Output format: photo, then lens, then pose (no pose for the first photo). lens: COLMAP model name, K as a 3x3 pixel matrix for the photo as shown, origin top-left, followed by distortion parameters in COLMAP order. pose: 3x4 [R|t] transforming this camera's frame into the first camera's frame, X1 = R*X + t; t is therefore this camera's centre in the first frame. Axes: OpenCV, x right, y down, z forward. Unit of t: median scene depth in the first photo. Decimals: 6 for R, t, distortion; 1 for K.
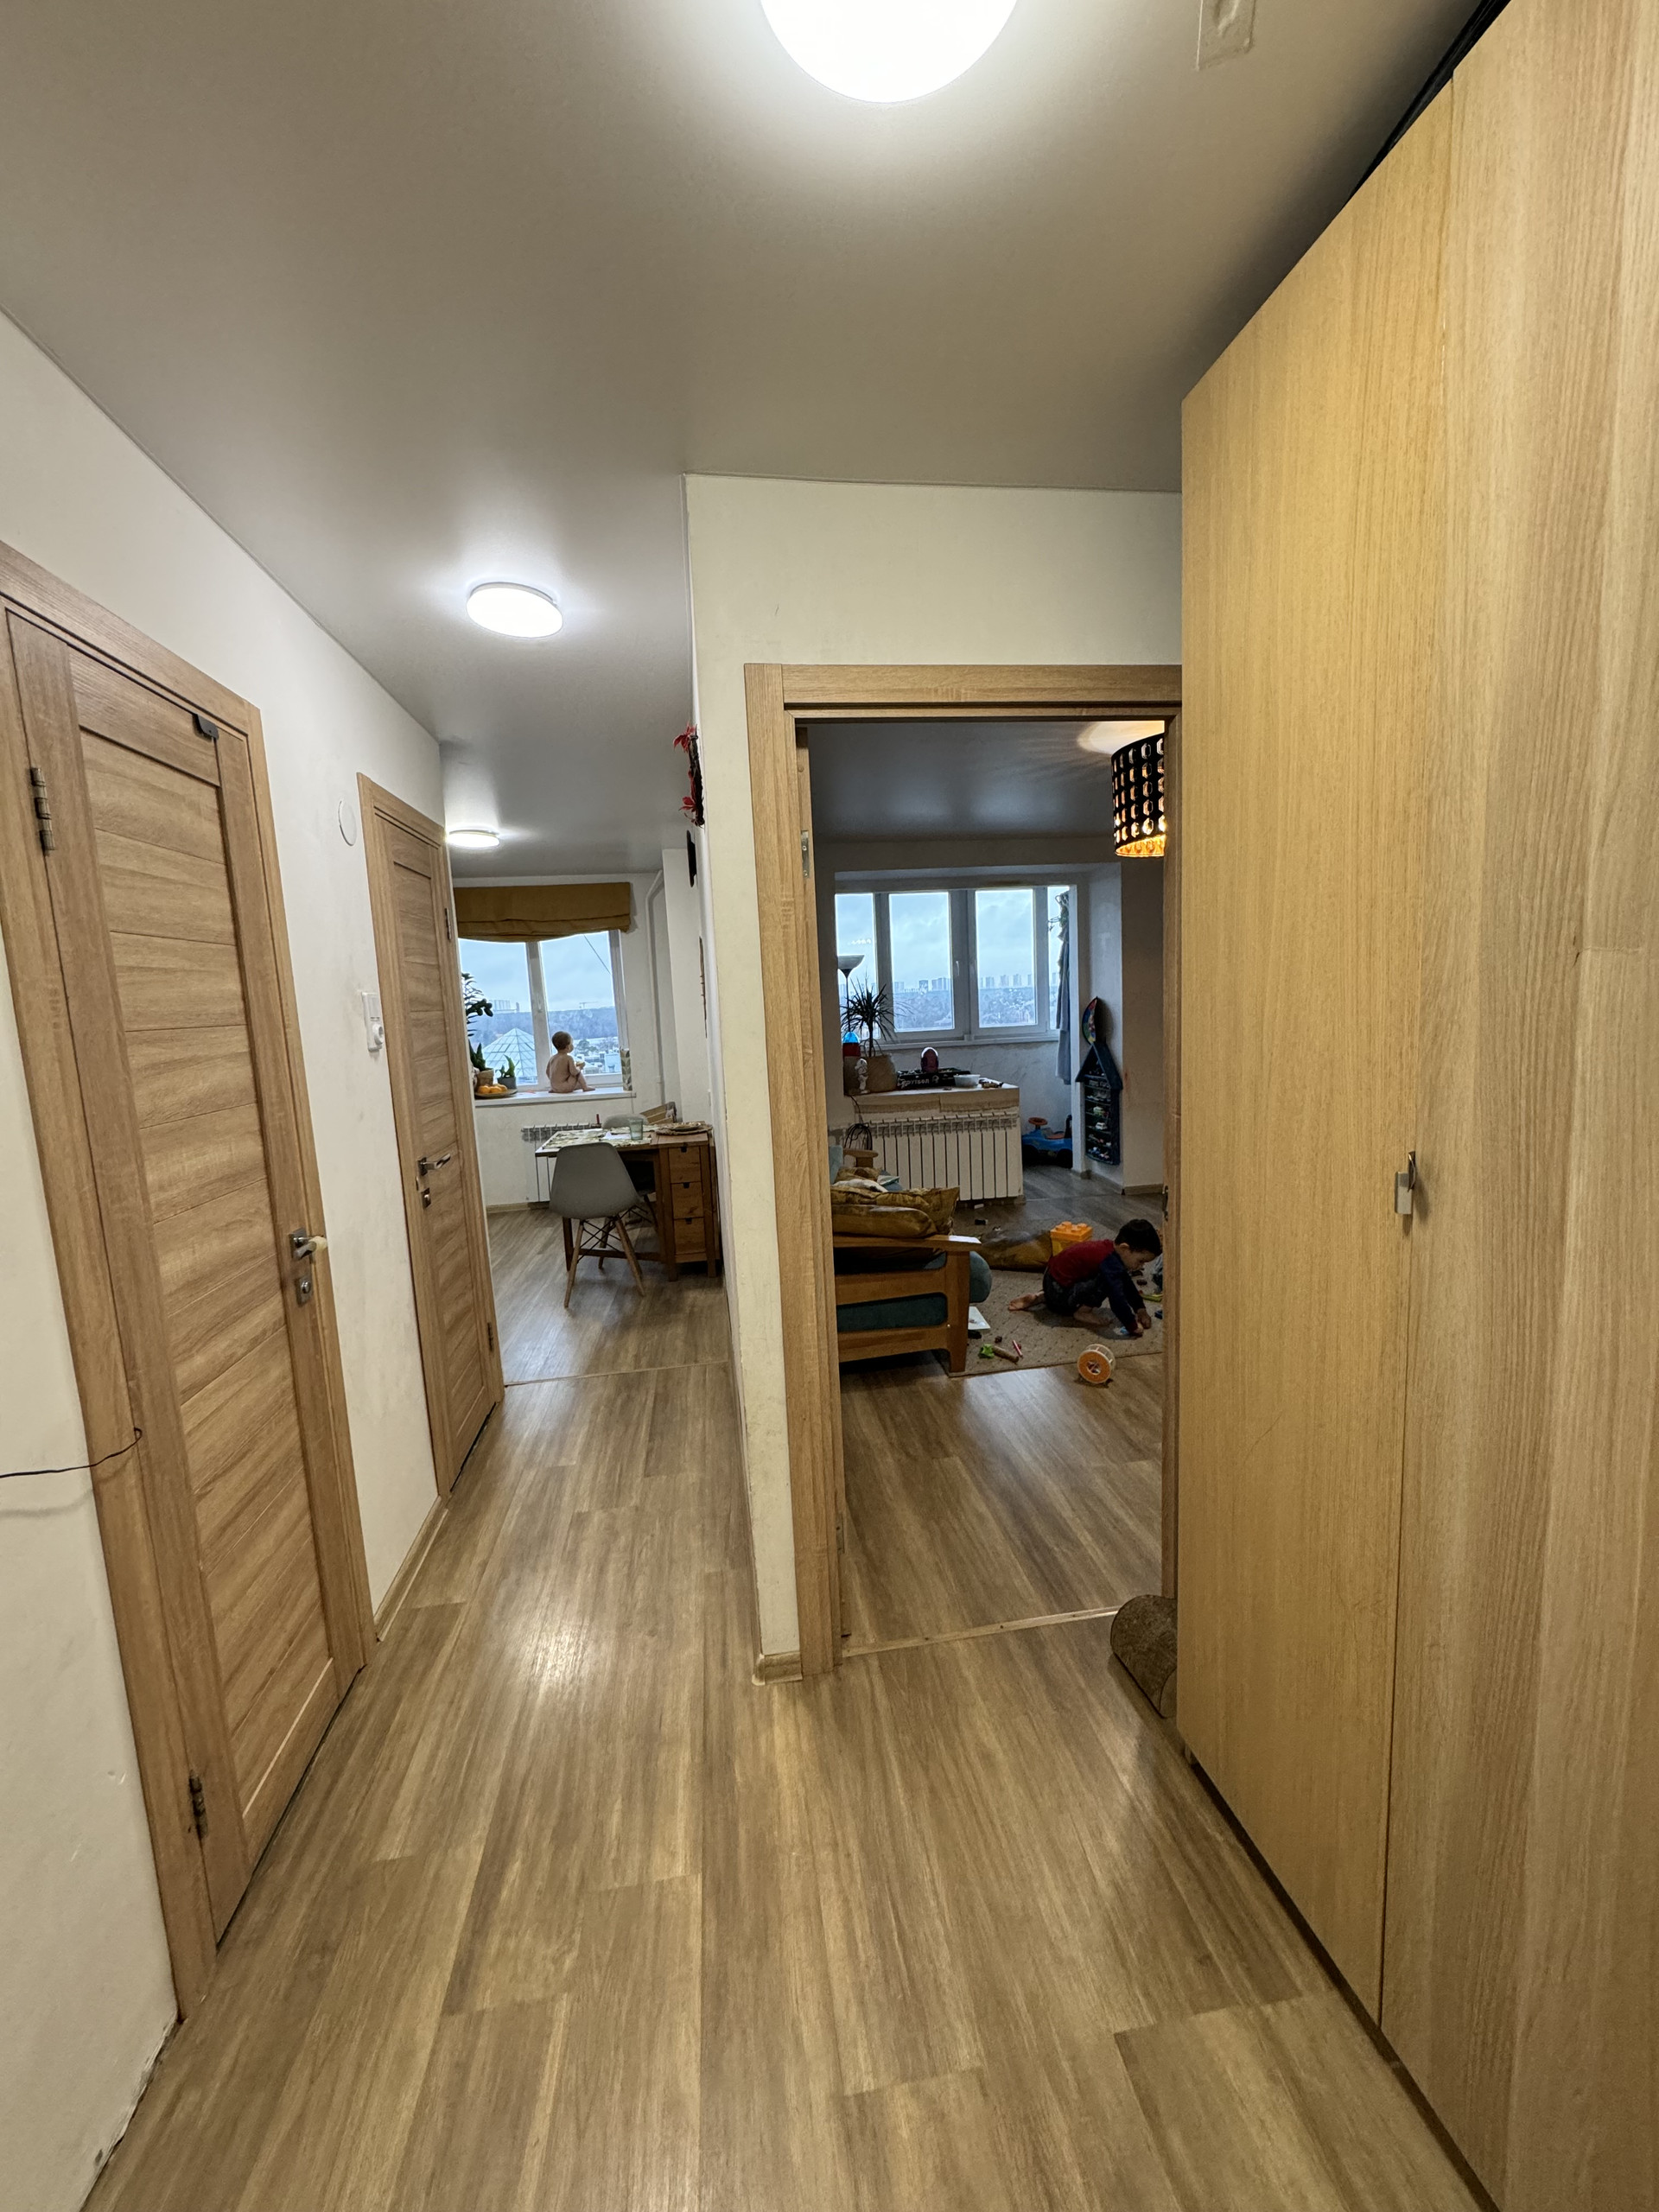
lens RADIAL K [[891.3, 0, 828.7], [0, 891.3, 1107.1], [0, 0, 1]] dist [-0.004598, 0.000077]
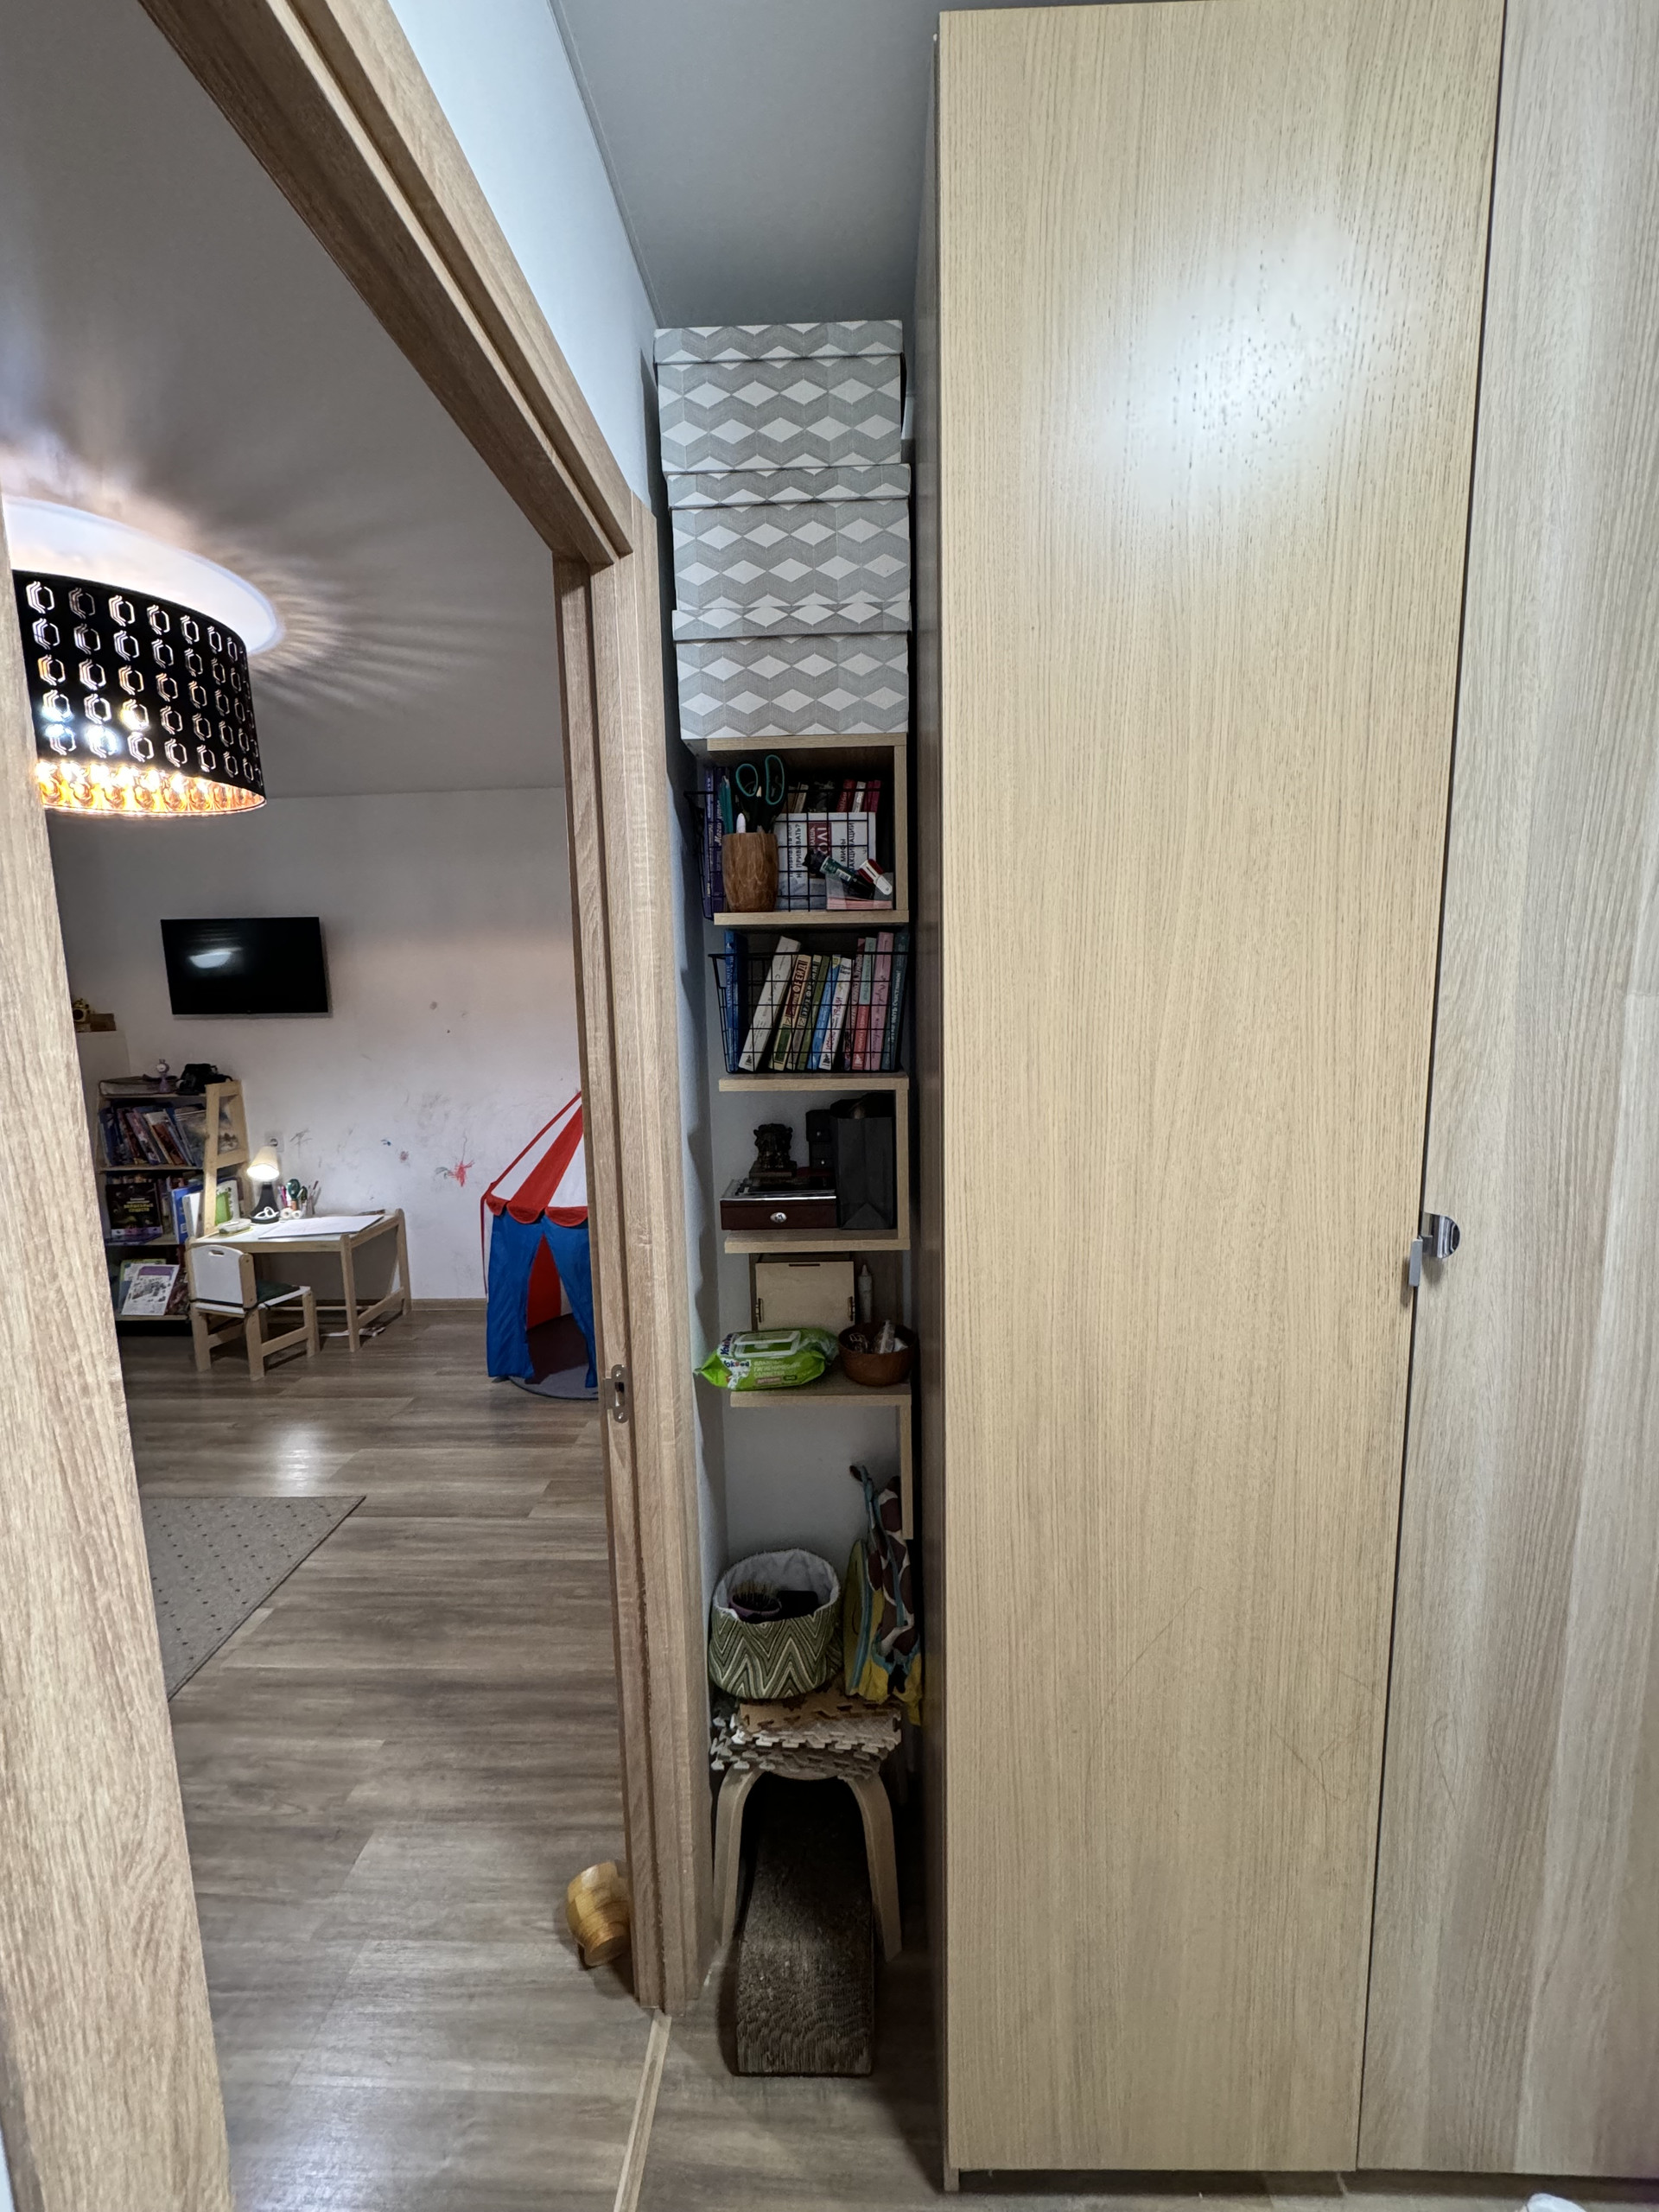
lens RADIAL K [[891.3, 0, 835.9], [0, 891.3, 1103.3], [0, 0, 1]] dist [-0.004598, 0.000077]
pose [[0.175467, -0.084567, 0.980846, -0.355634], [0.136148, 0.988815, 0.060898, -0.220895], [-0.975026, 0.122854, 0.185018, 1.598537]]
